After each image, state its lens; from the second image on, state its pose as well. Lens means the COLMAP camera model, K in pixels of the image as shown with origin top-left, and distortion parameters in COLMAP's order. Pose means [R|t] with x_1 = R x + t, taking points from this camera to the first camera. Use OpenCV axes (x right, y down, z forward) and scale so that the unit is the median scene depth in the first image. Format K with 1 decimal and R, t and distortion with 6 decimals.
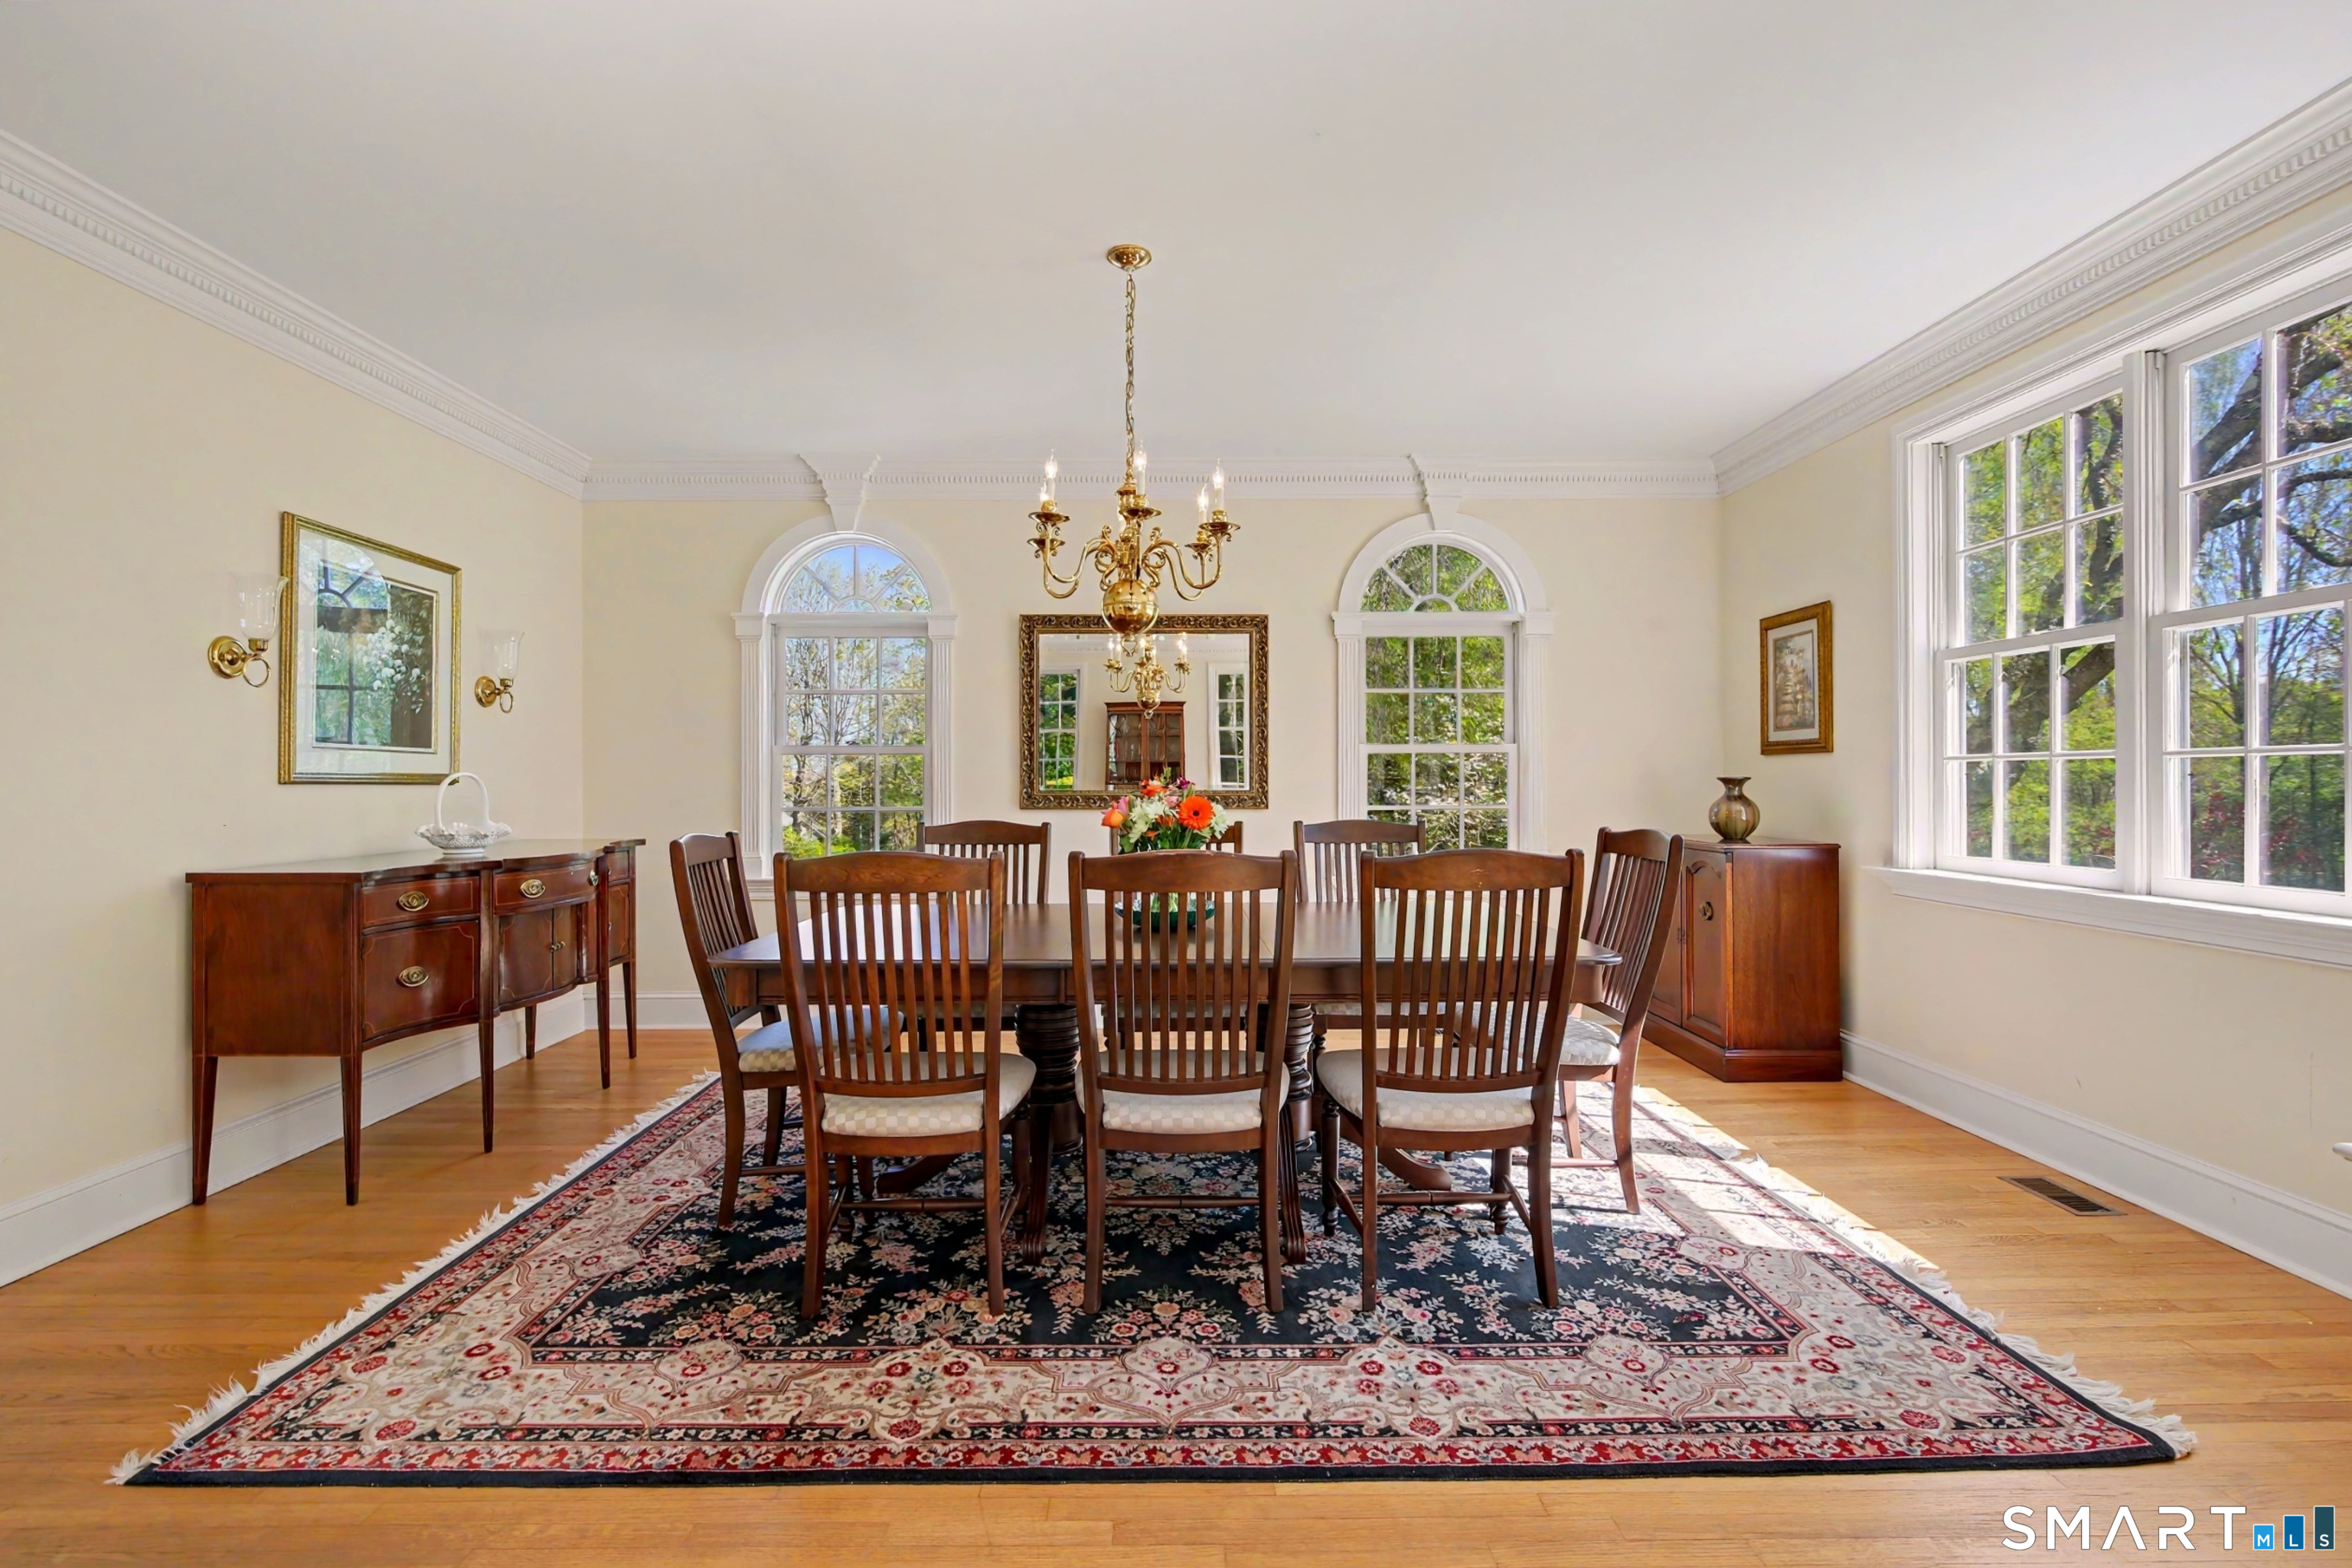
lens RADIAL K [[1089.9, 0, 1181.6], [0, 1089.9, 783.5], [0, 0, 1]] dist [-0.004731, -0.000634]
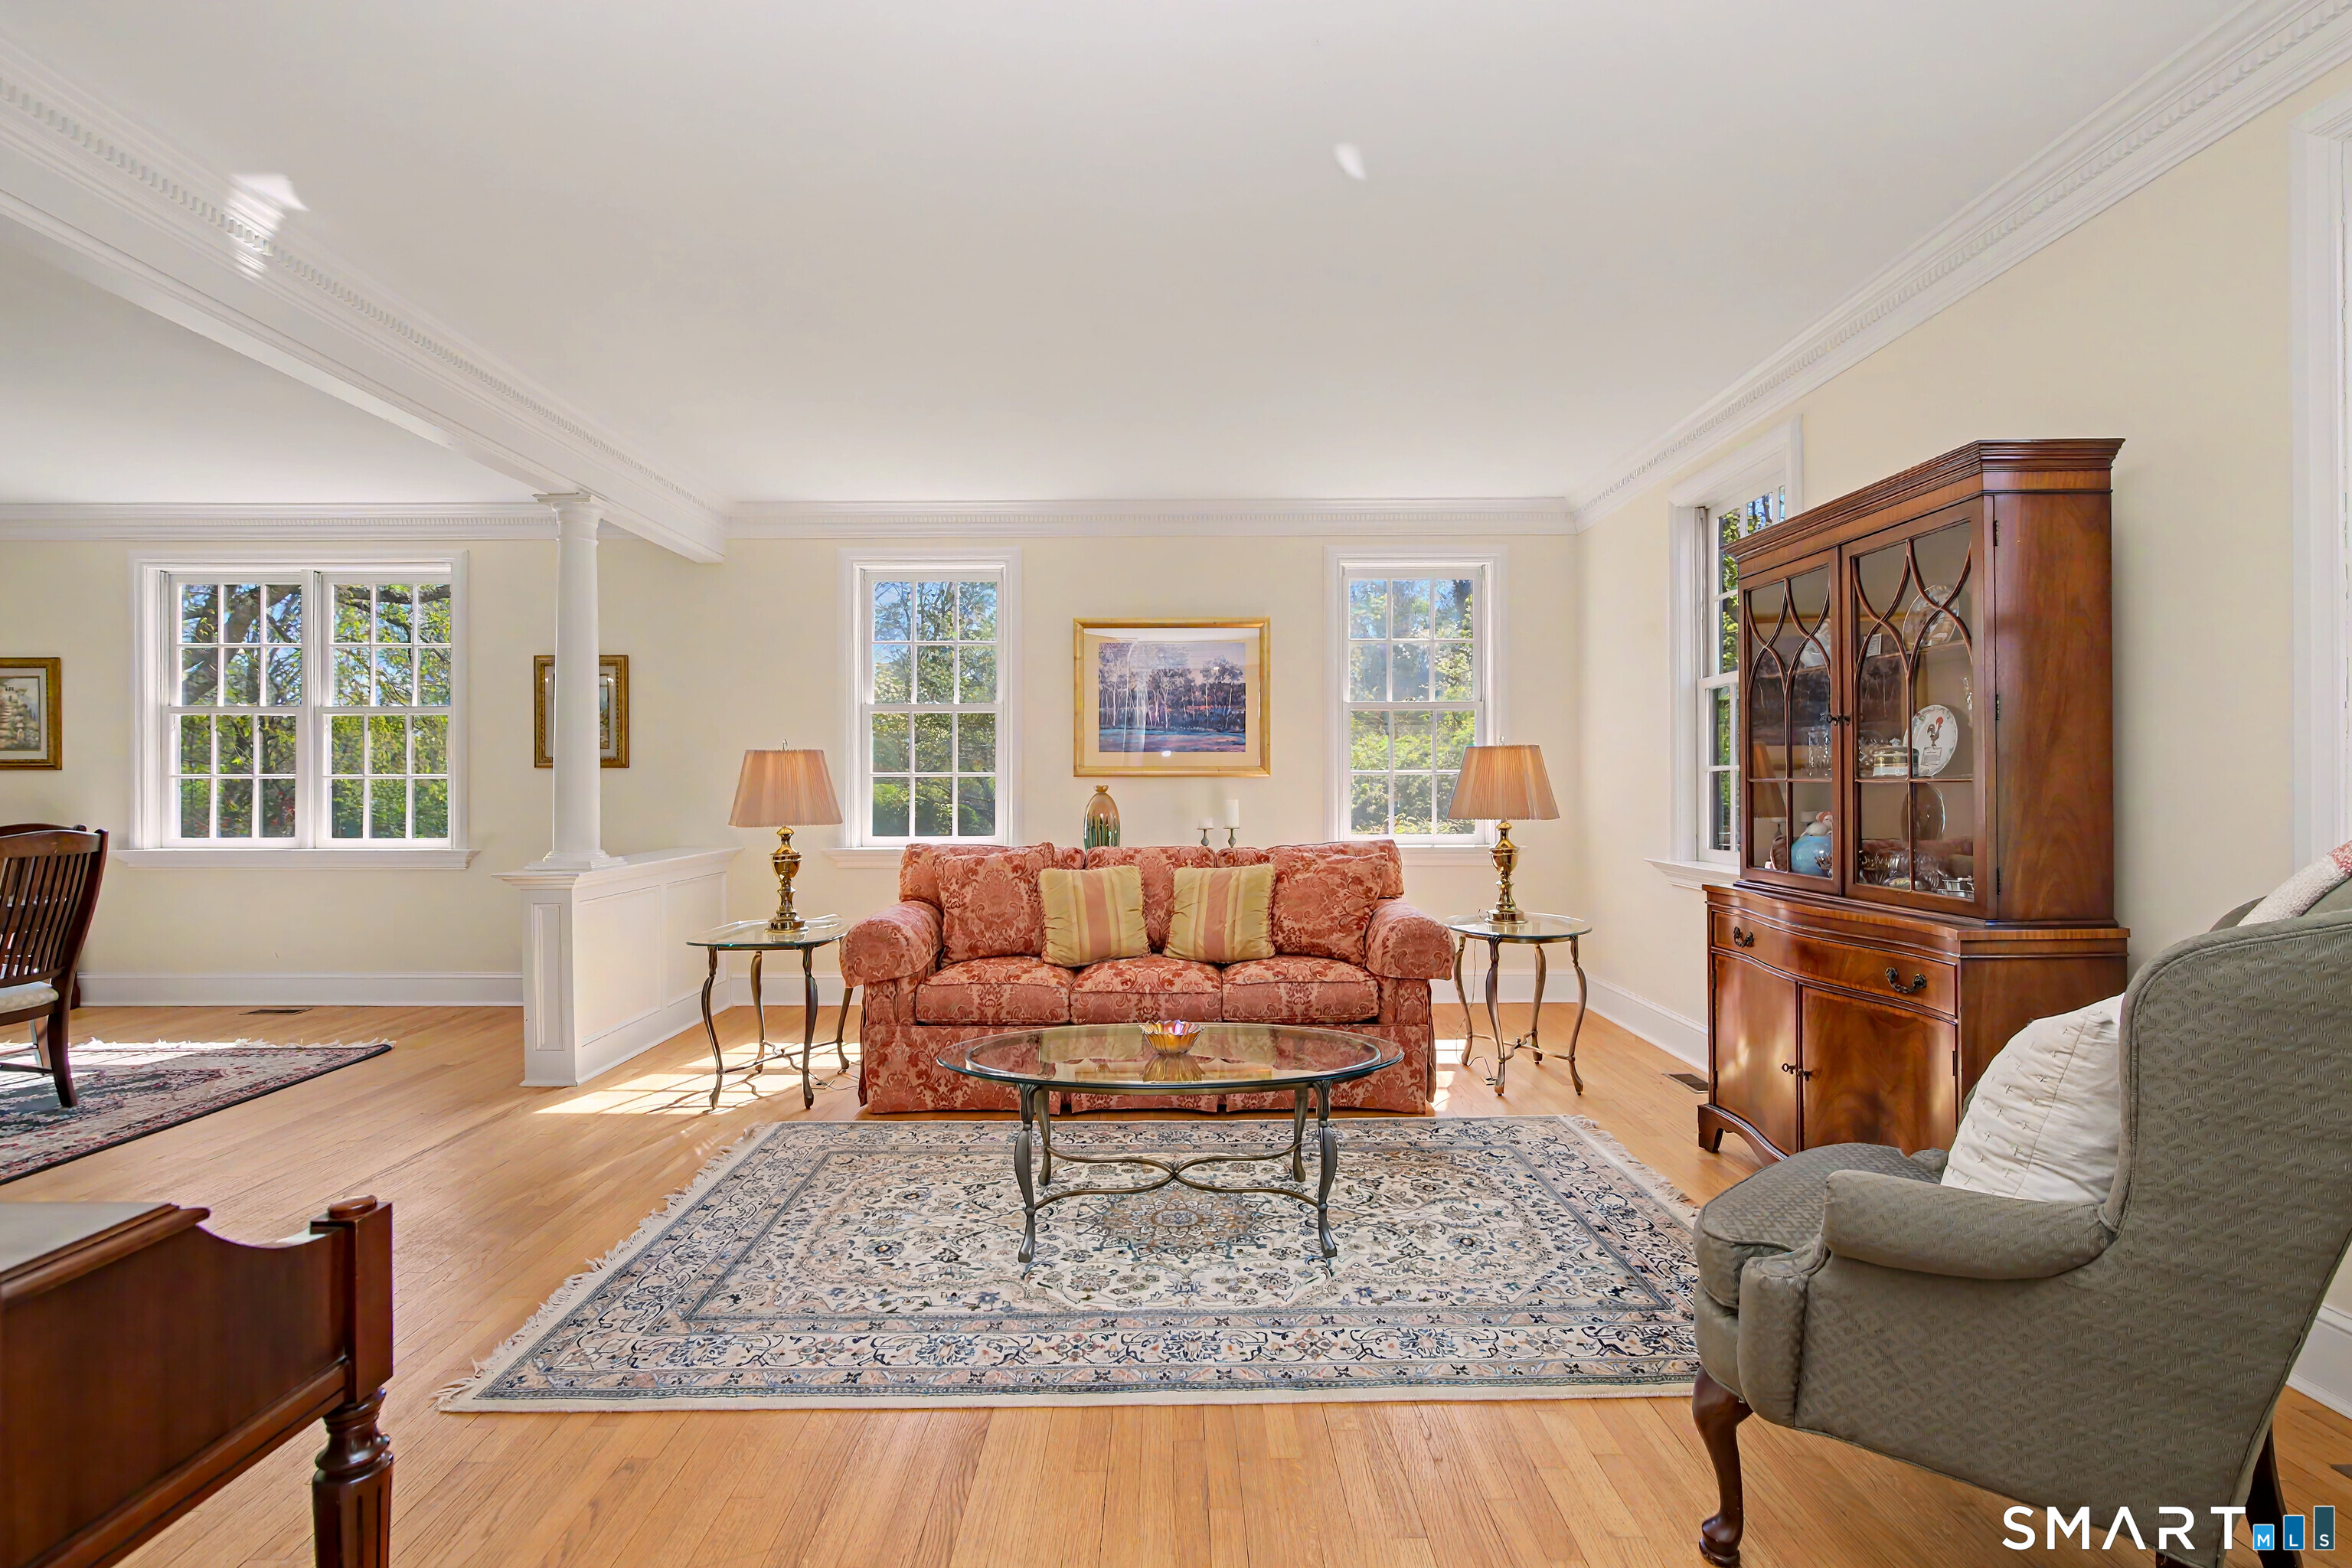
lens RADIAL K [[1079.3, 0, 1168.3], [0, 1079.3, 771.3], [0, 0, 1]] dist [-0.001874, -0.000550]
pose [[0.005506, 0.017169, 0.999837, -1.020751], [0.003757, 0.999845, -0.017189, 0.002217], [-0.999978, 0.003851, 0.005441, -0.540520]]
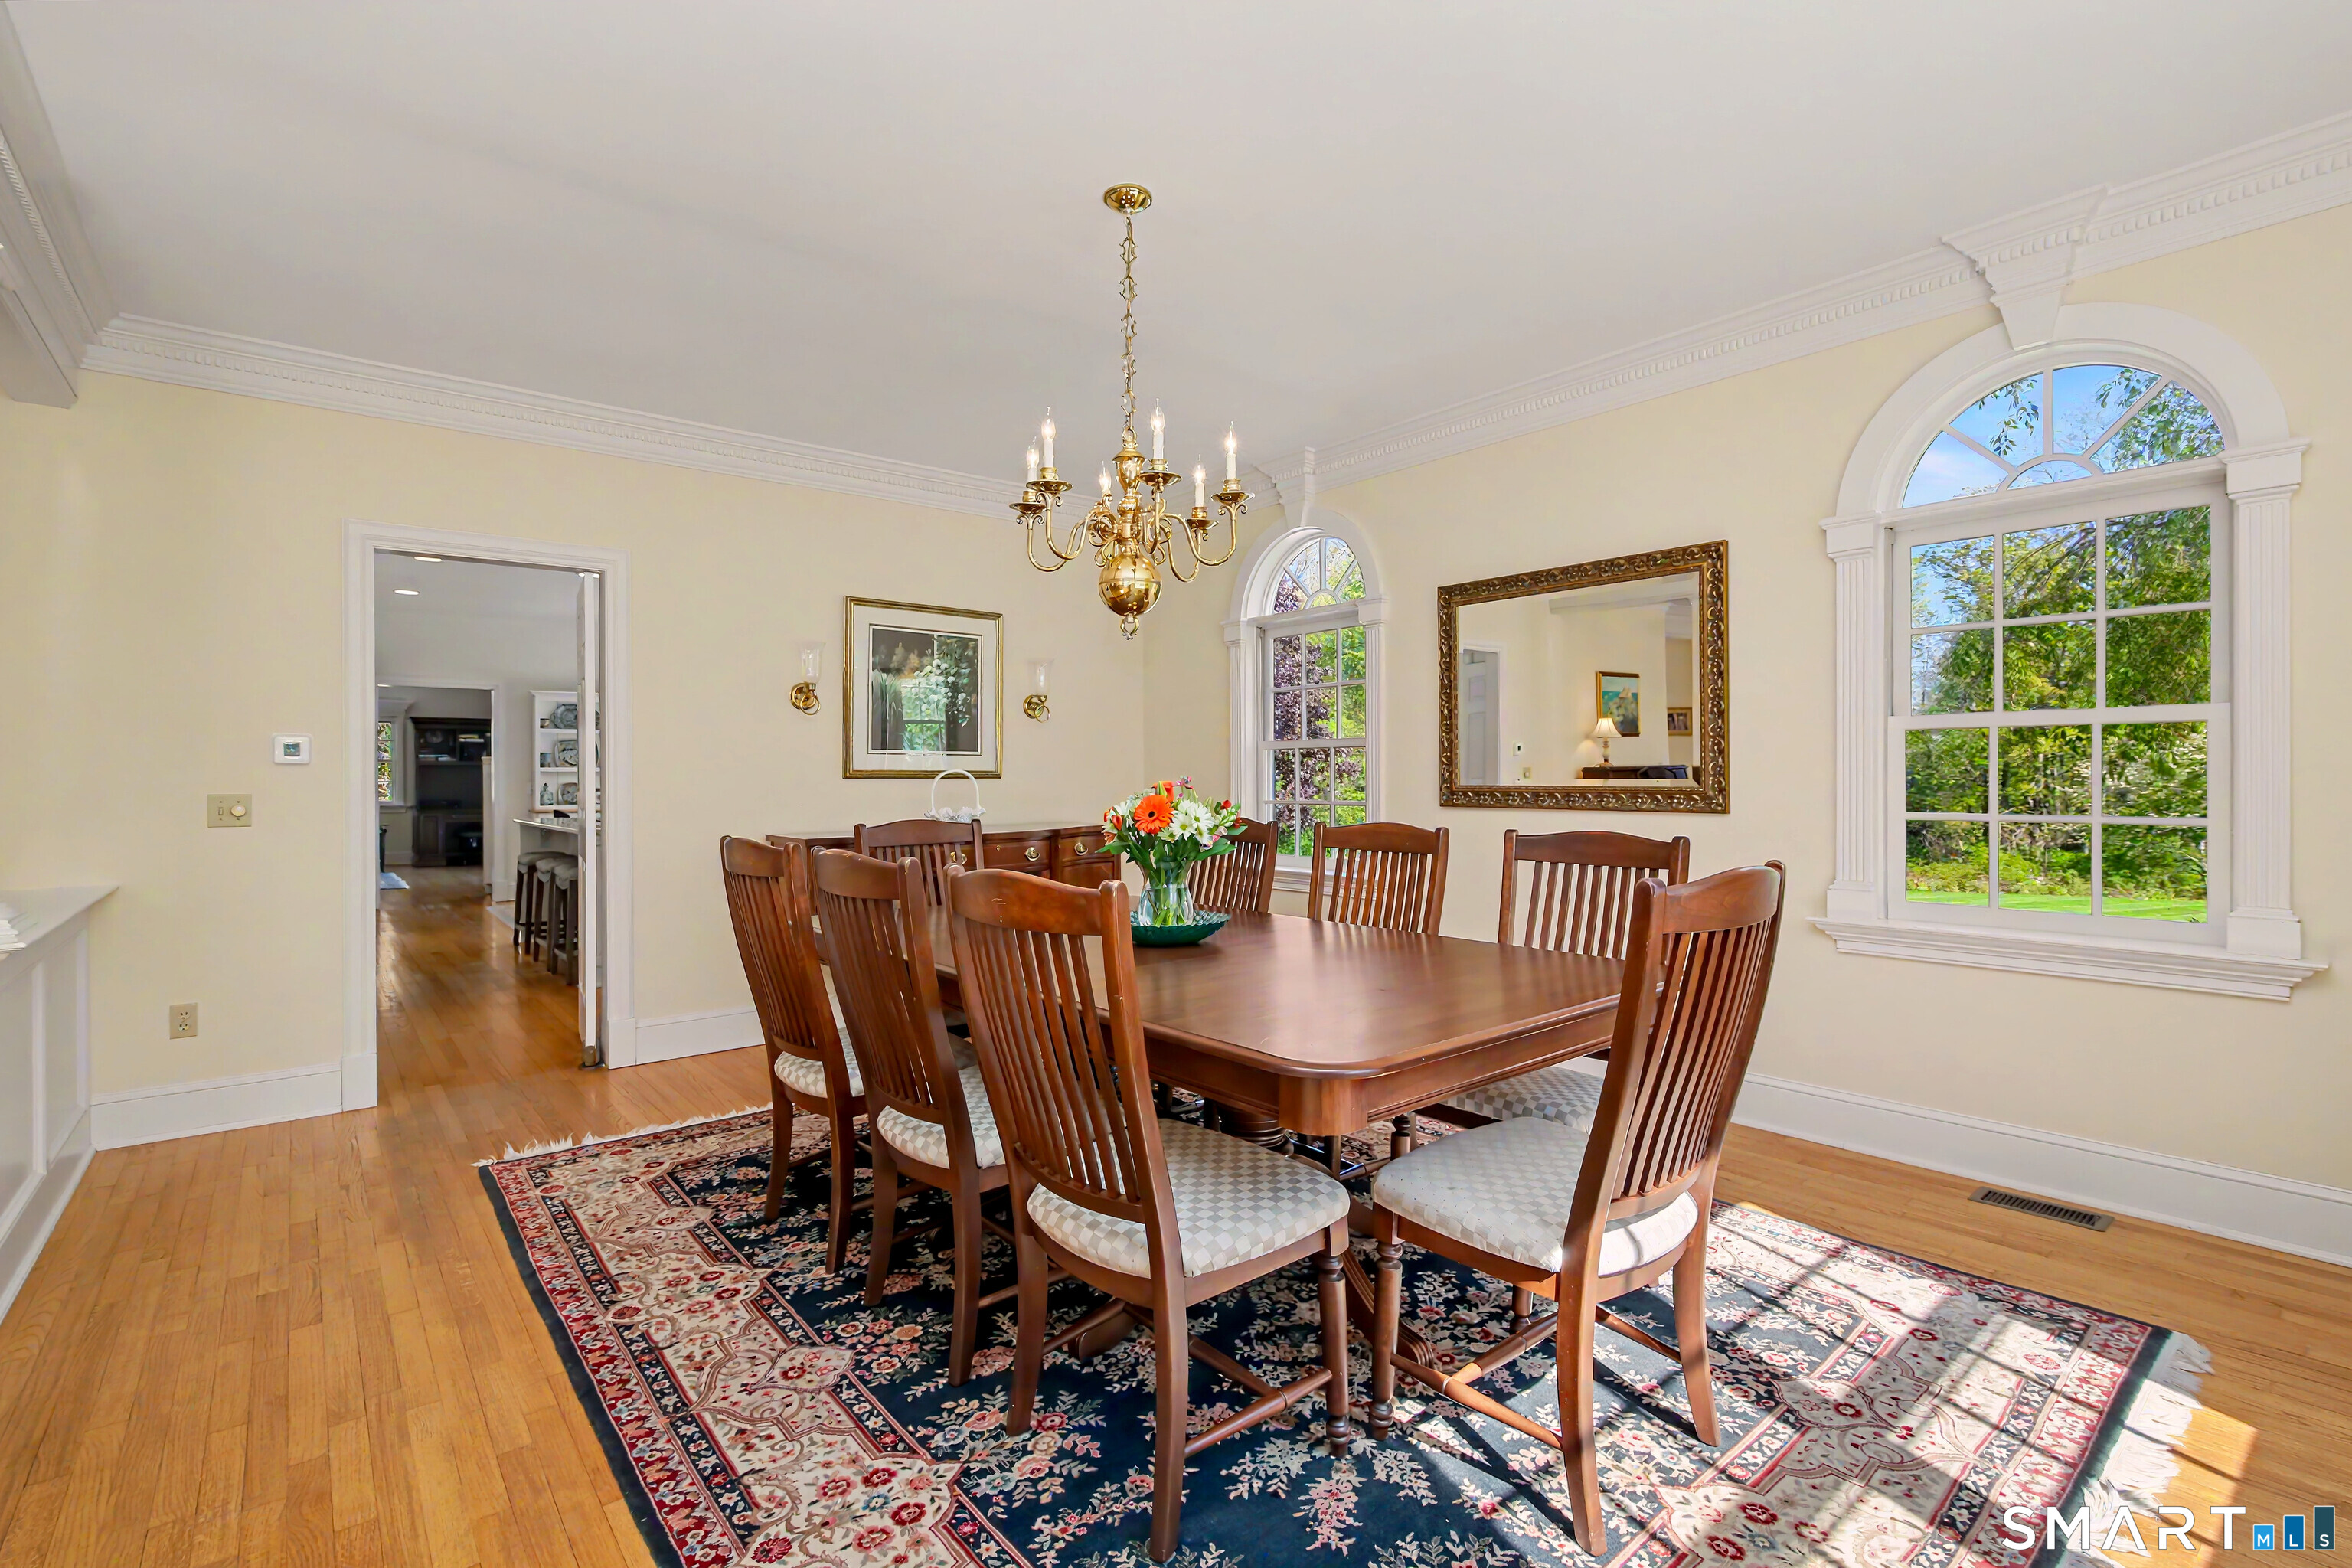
lens RADIAL K [[1089.9, 0, 1181.6], [0, 1089.9, 783.5], [0, 0, 1]] dist [-0.004731, -0.000634]
pose [[0.624664, 0.004534, -0.780881, 0.688295], [-0.000242, 0.999984, 0.005613, -0.000398], [0.780894, -0.003318, 0.624655, 0.469790]]
